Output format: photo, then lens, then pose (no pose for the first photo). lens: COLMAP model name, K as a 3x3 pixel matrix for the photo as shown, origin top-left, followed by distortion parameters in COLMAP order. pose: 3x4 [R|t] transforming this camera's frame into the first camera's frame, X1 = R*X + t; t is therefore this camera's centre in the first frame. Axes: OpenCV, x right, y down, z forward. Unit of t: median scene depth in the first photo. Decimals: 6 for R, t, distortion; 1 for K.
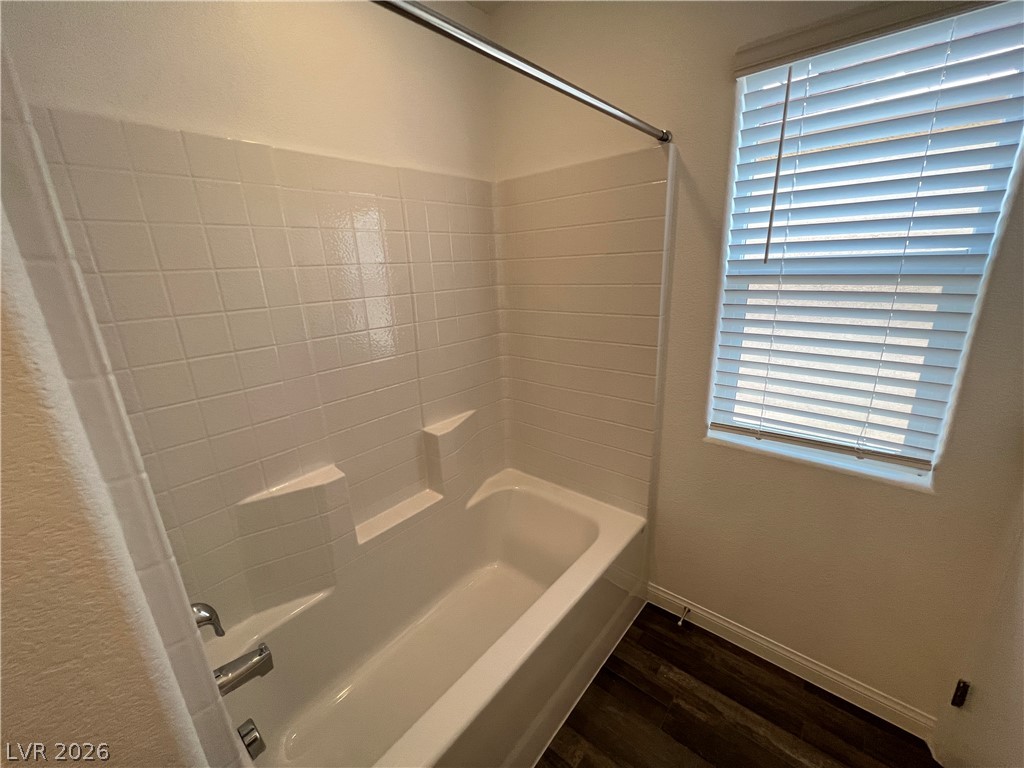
lens RADIAL K [[411.3, 0, 522.1], [0, 411.3, 390.1], [0, 0, 1]] dist [0.007691, 0.000186]
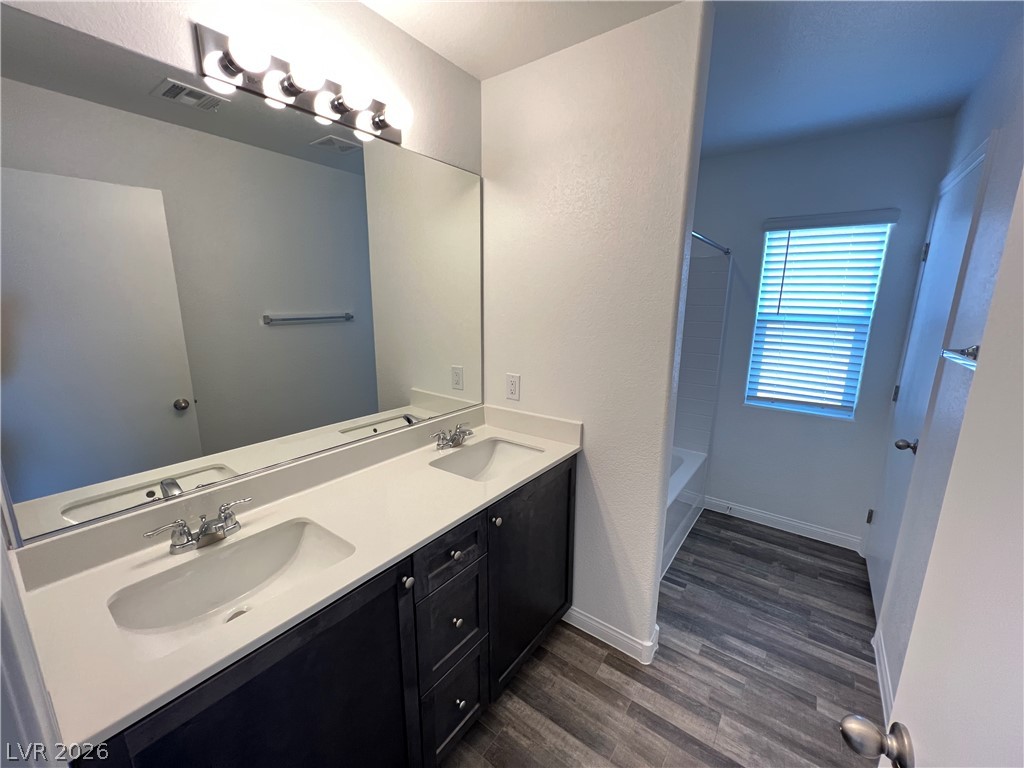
lens RADIAL K [[411.3, 0, 522.1], [0, 411.3, 390.1], [0, 0, 1]] dist [0.007691, 0.000186]
pose [[0.996231, 0.028837, 0.081802, -0.859601], [-0.022662, 0.996893, -0.075435, 0.259407], [-0.083723, 0.073297, 0.993790, -0.942730]]
